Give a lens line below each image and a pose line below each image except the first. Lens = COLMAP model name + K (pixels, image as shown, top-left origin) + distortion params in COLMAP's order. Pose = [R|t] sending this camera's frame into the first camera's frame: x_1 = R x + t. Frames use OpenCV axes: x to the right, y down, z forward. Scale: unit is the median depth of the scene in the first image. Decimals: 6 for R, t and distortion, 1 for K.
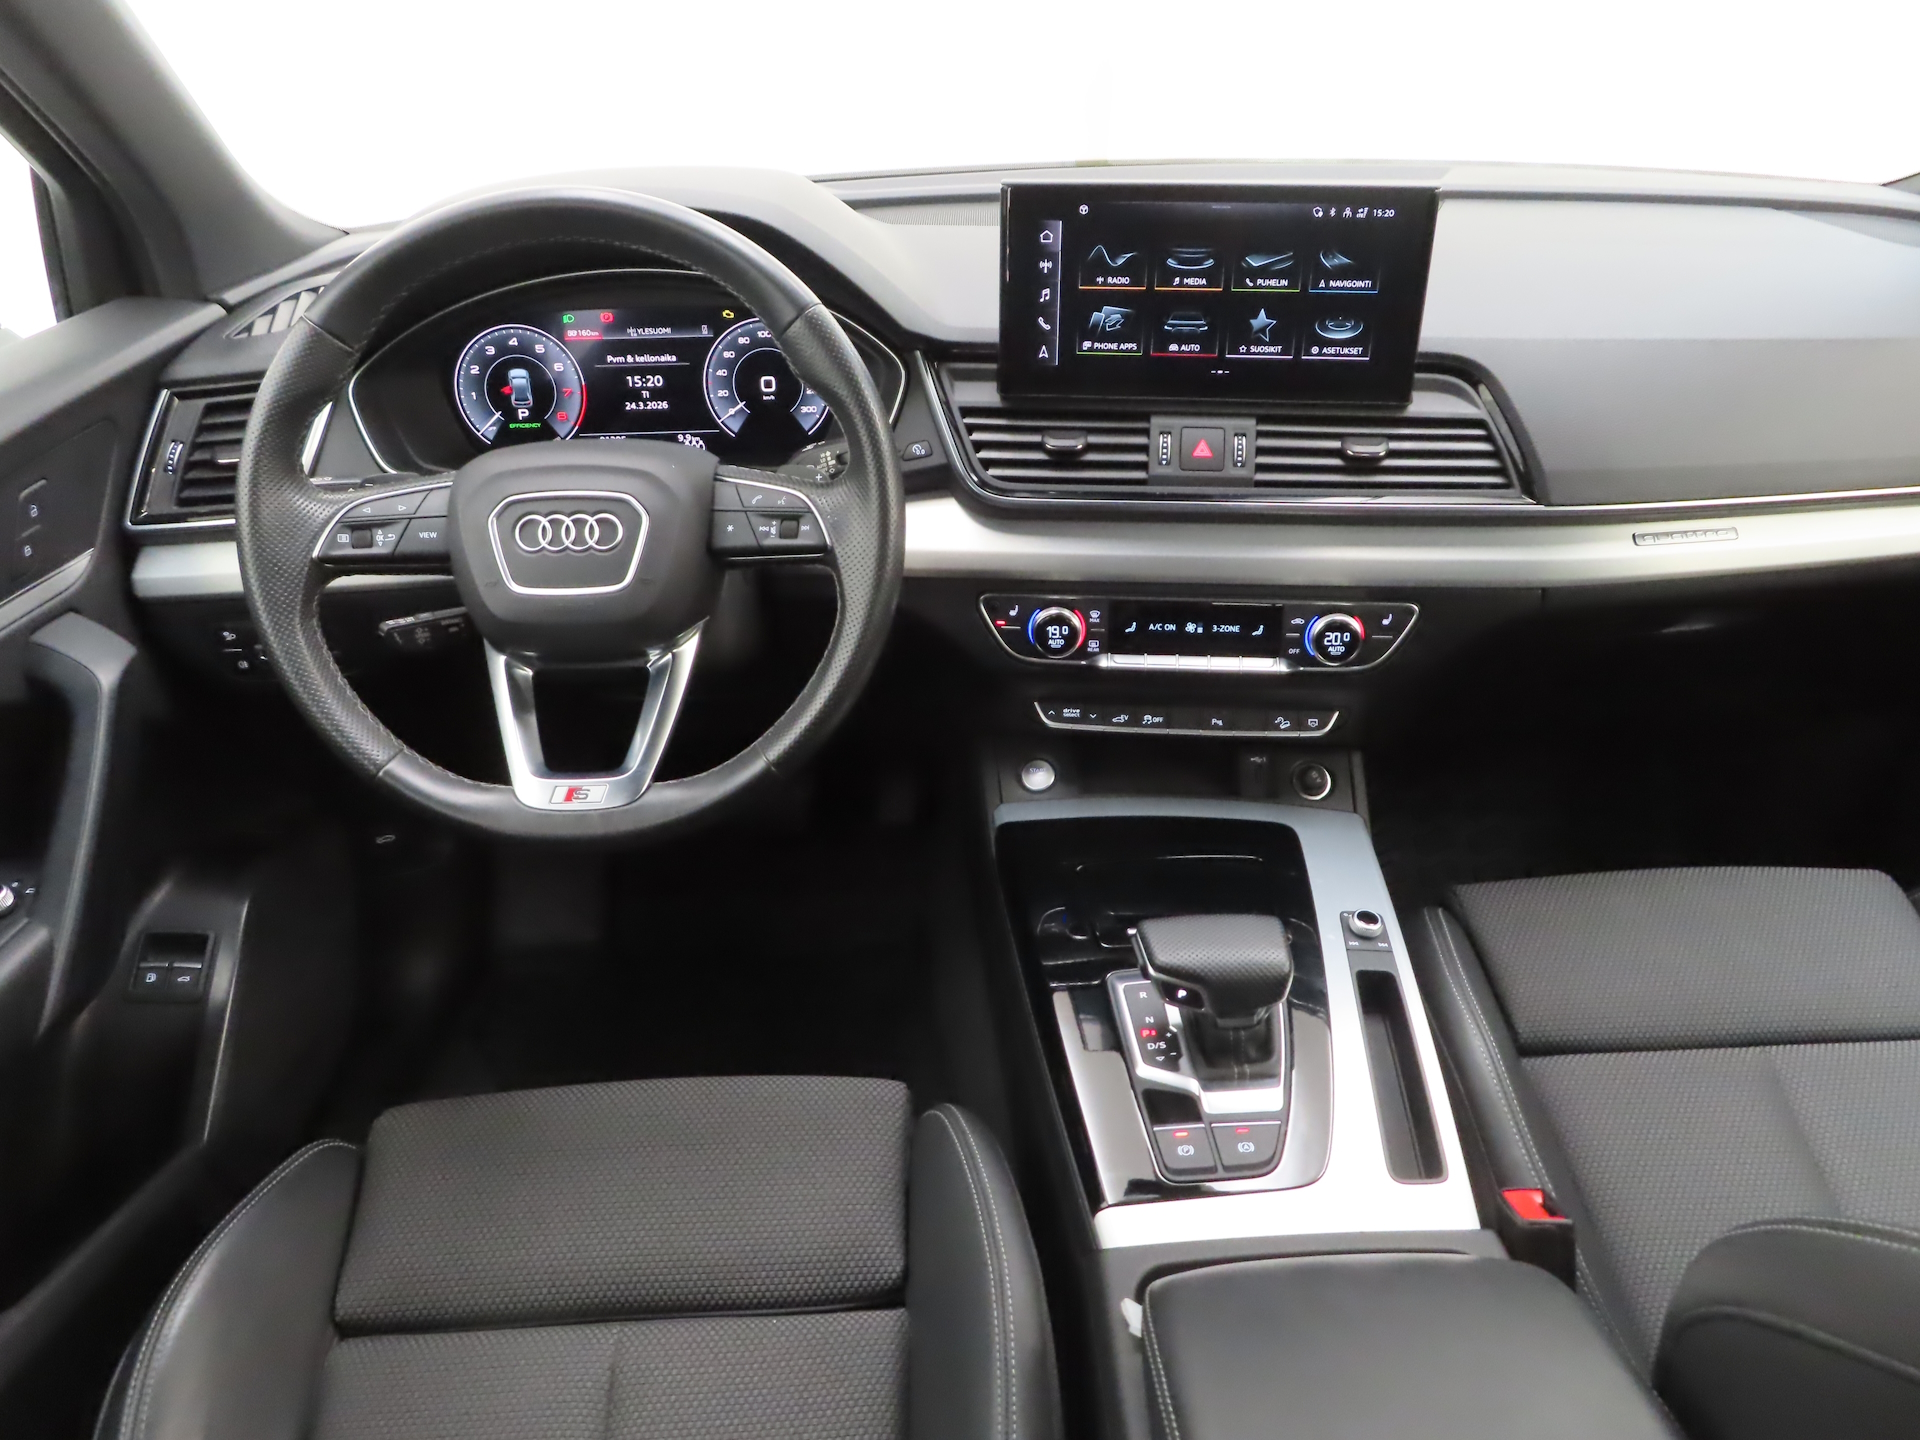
lens RADIAL K [[1353.8, 0, 960.0], [0, 1353.8, 720.0], [0, 0, 1]] dist [-0.008196, 0.004015]
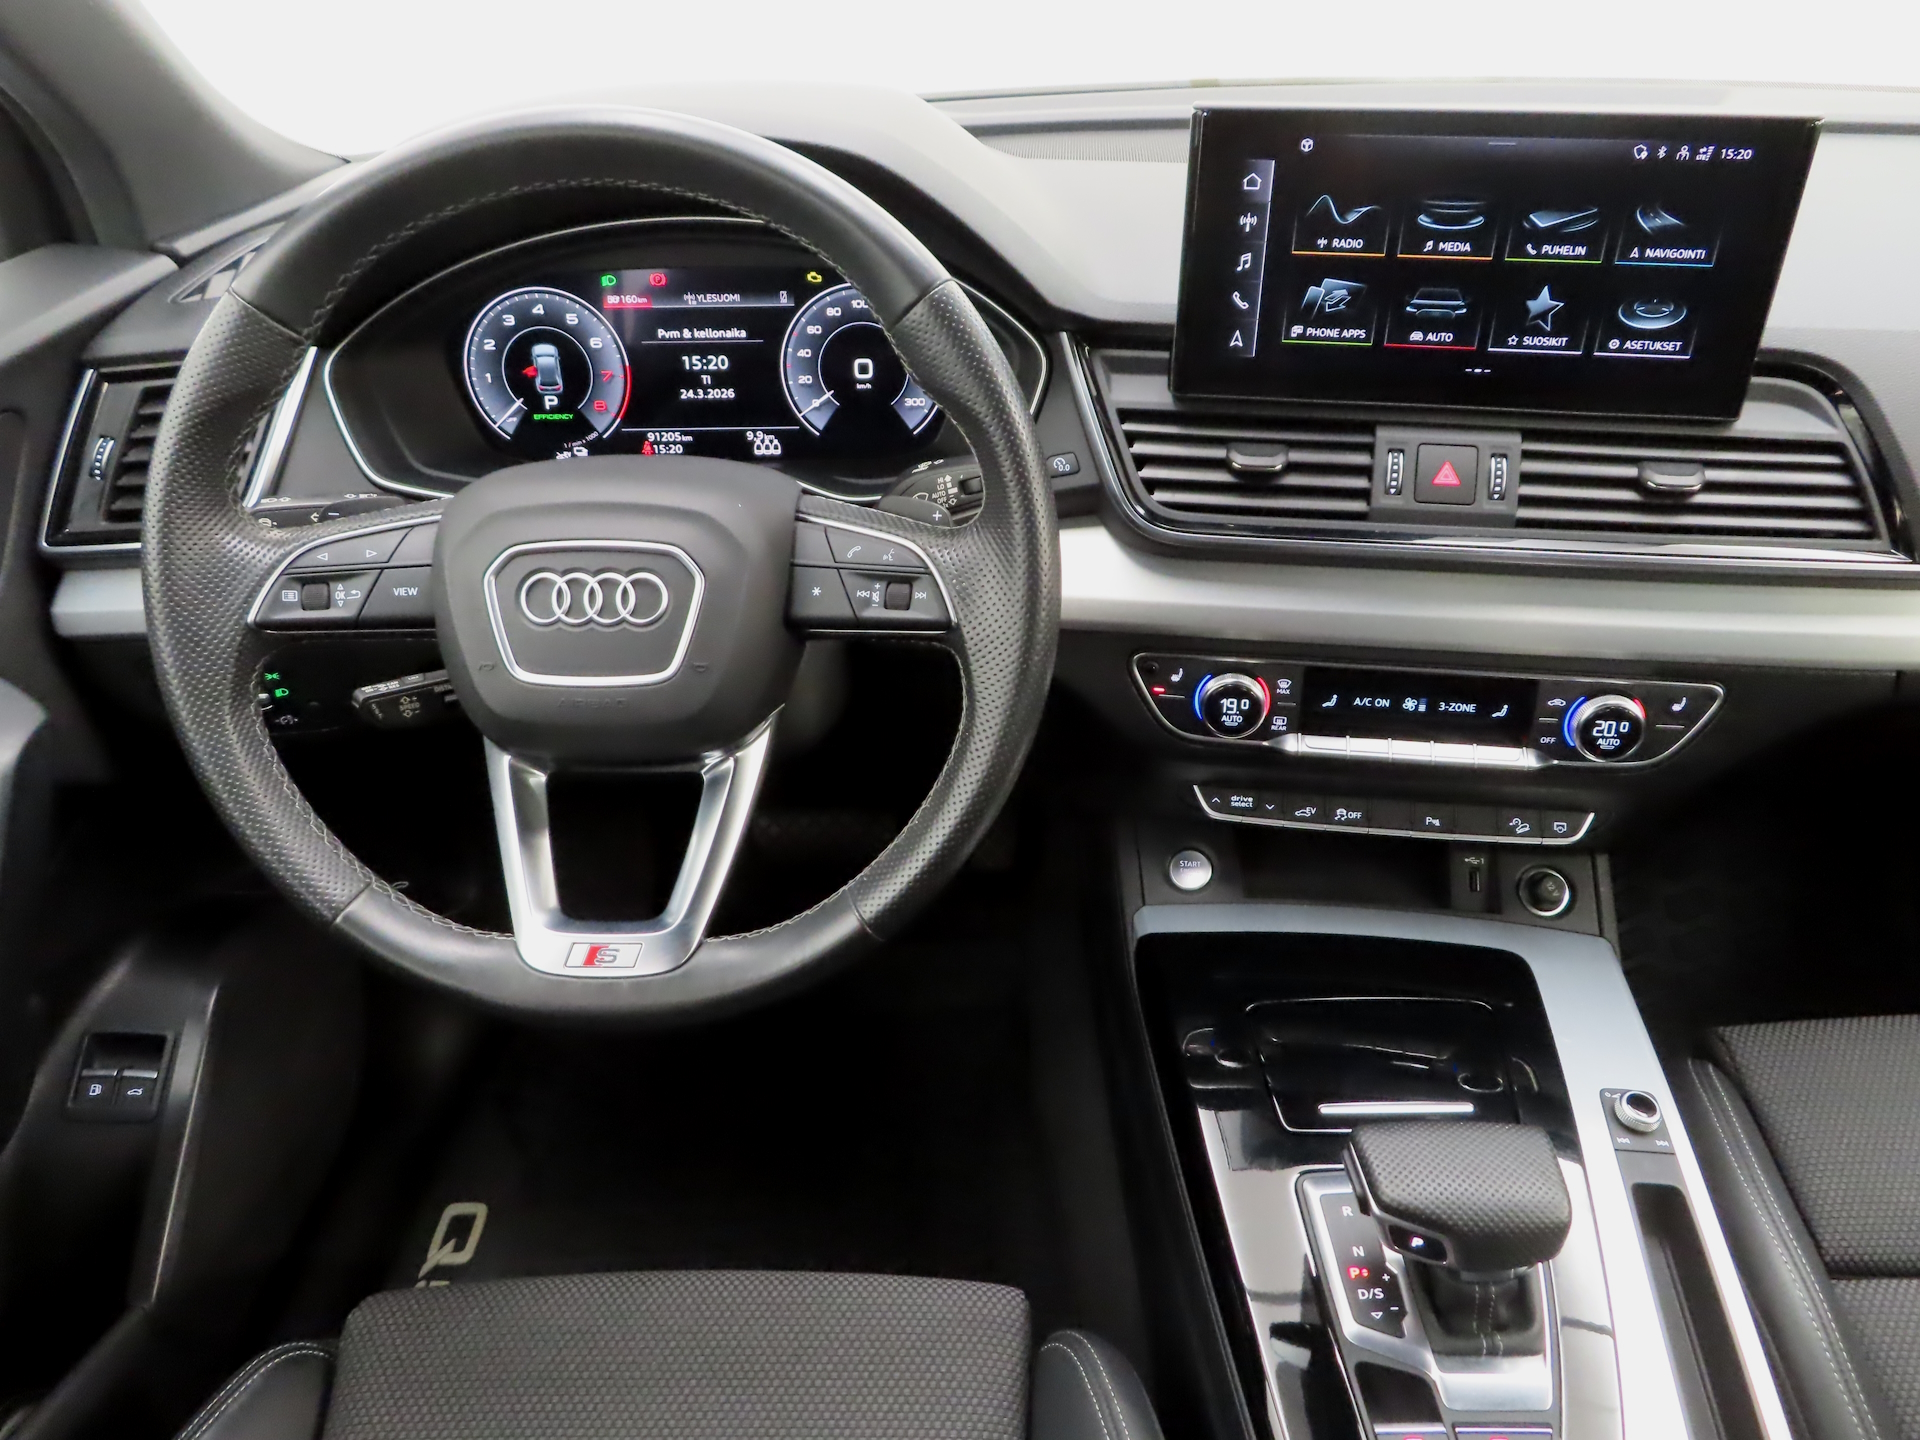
lens RADIAL K [[1353.8, 0, 960.0], [0, 1353.8, 720.0], [0, 0, 1]] dist [-0.008196, 0.004015]
pose [[0.998642, 0.028179, -0.043824, -0.051631], [-0.025930, 0.998359, 0.051055, -0.097049], [0.045191, -0.049849, 0.997734, 0.241675]]
